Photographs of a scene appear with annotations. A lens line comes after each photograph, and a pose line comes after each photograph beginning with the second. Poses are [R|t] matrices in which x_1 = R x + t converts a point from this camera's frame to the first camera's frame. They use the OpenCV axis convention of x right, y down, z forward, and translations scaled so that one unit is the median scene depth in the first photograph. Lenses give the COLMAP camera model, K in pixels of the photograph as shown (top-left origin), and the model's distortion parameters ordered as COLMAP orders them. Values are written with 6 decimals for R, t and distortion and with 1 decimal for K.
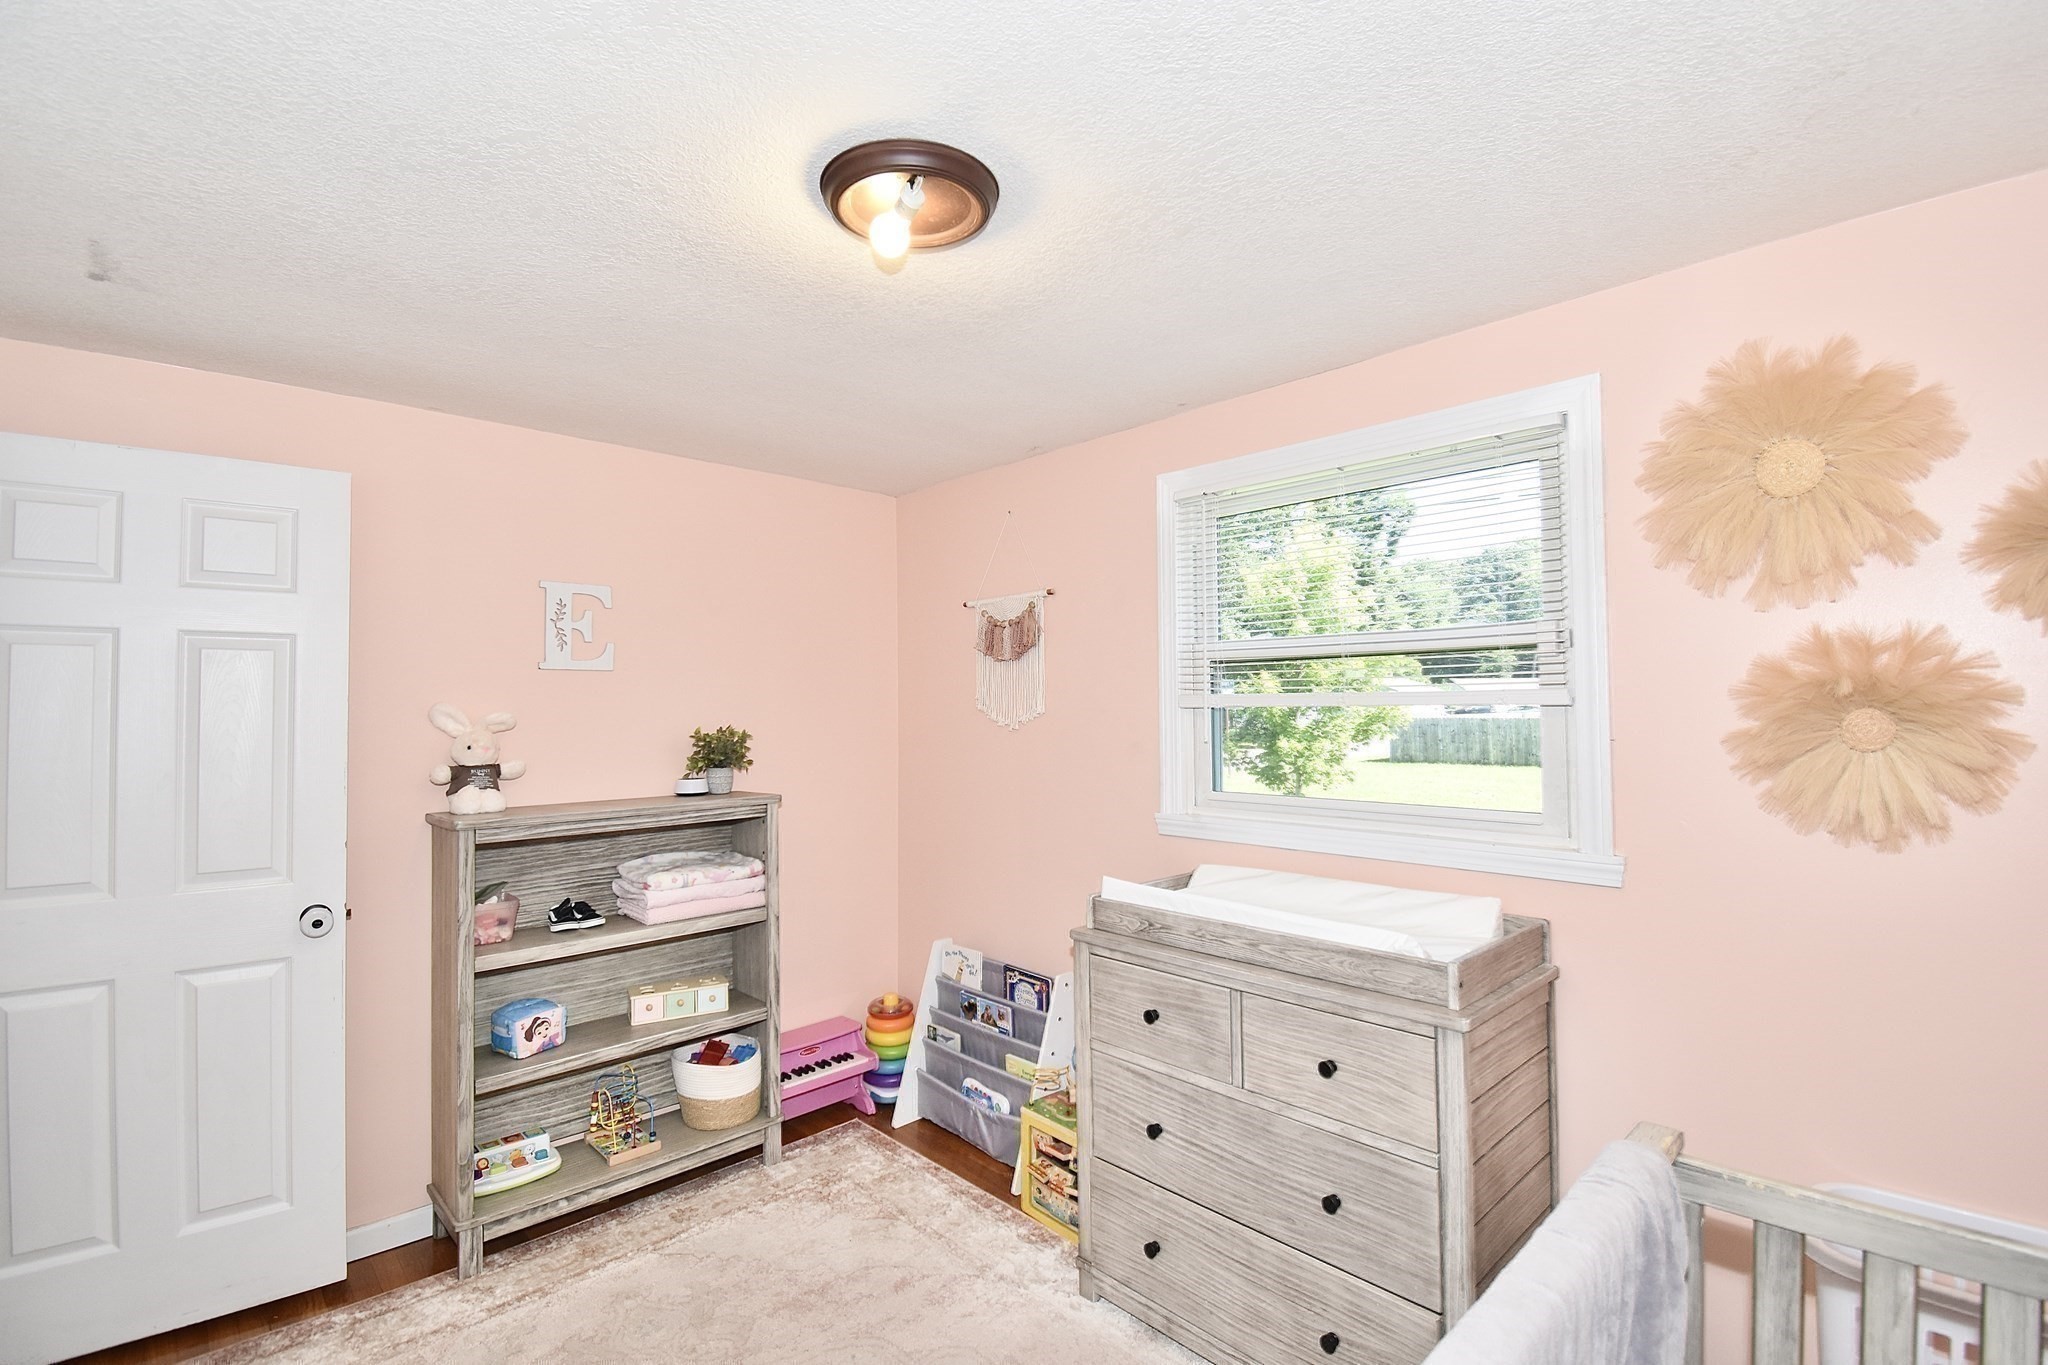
lens RADIAL K [[923.1, 0, 1024.0], [0, 923.1, 682.5], [0, 0, 1]] dist [0.017450, -0.000149]
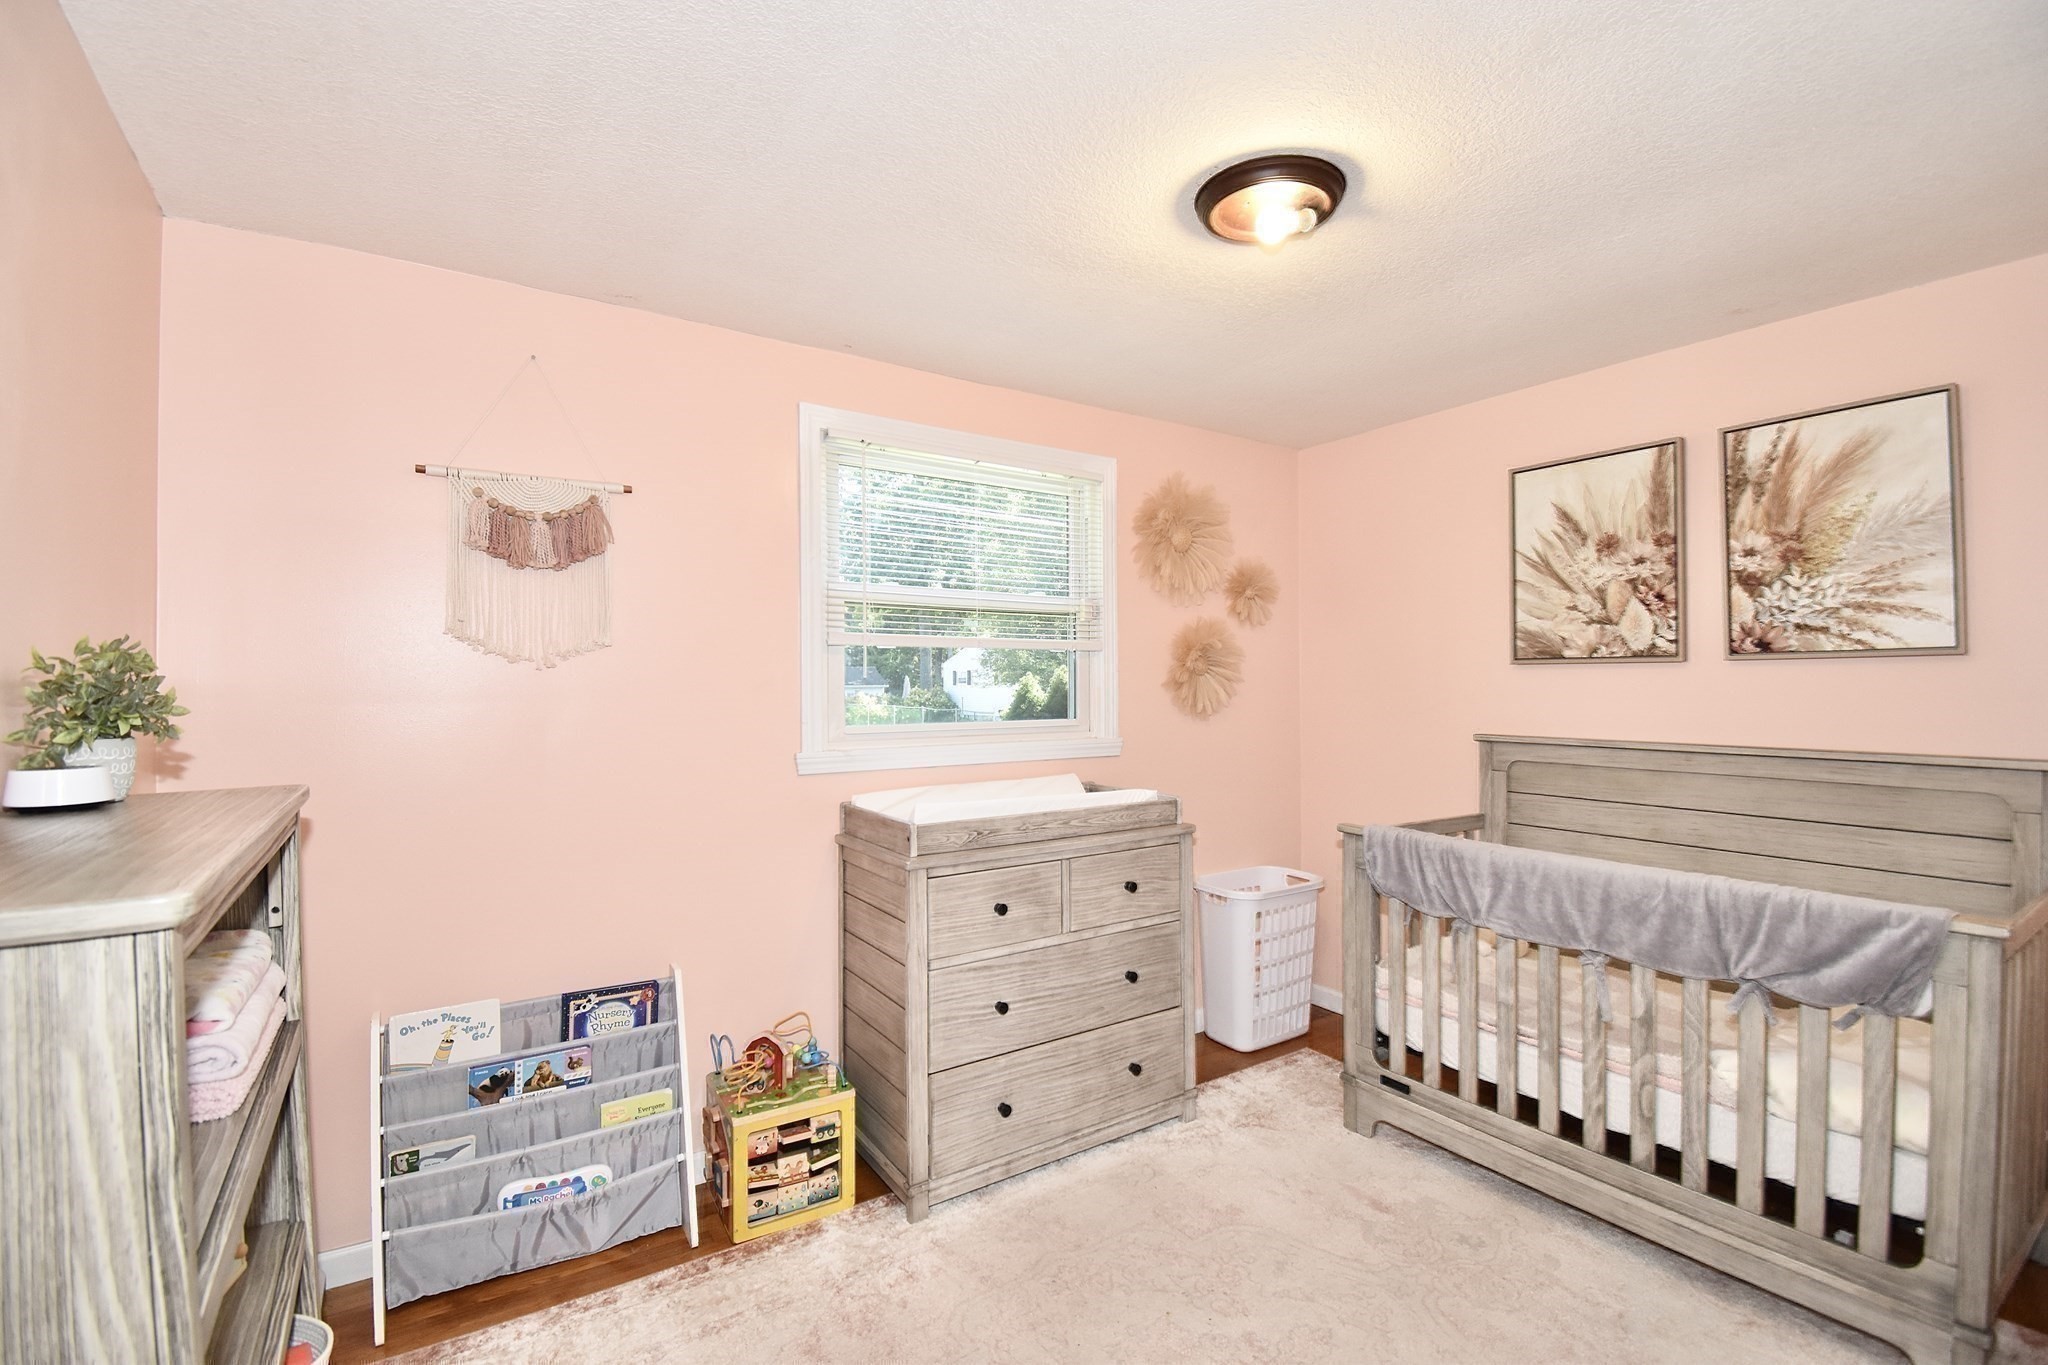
lens RADIAL K [[917.2, 0, 1040.7], [0, 917.2, 668.6], [0, 0, 1]] dist [0.019257, -0.026471]
pose [[0.171576, 0.025589, 0.984838, -0.690355], [-0.023892, 0.999477, -0.021807, 0.061991], [-0.984881, -0.019788, 0.172098, 0.538693]]
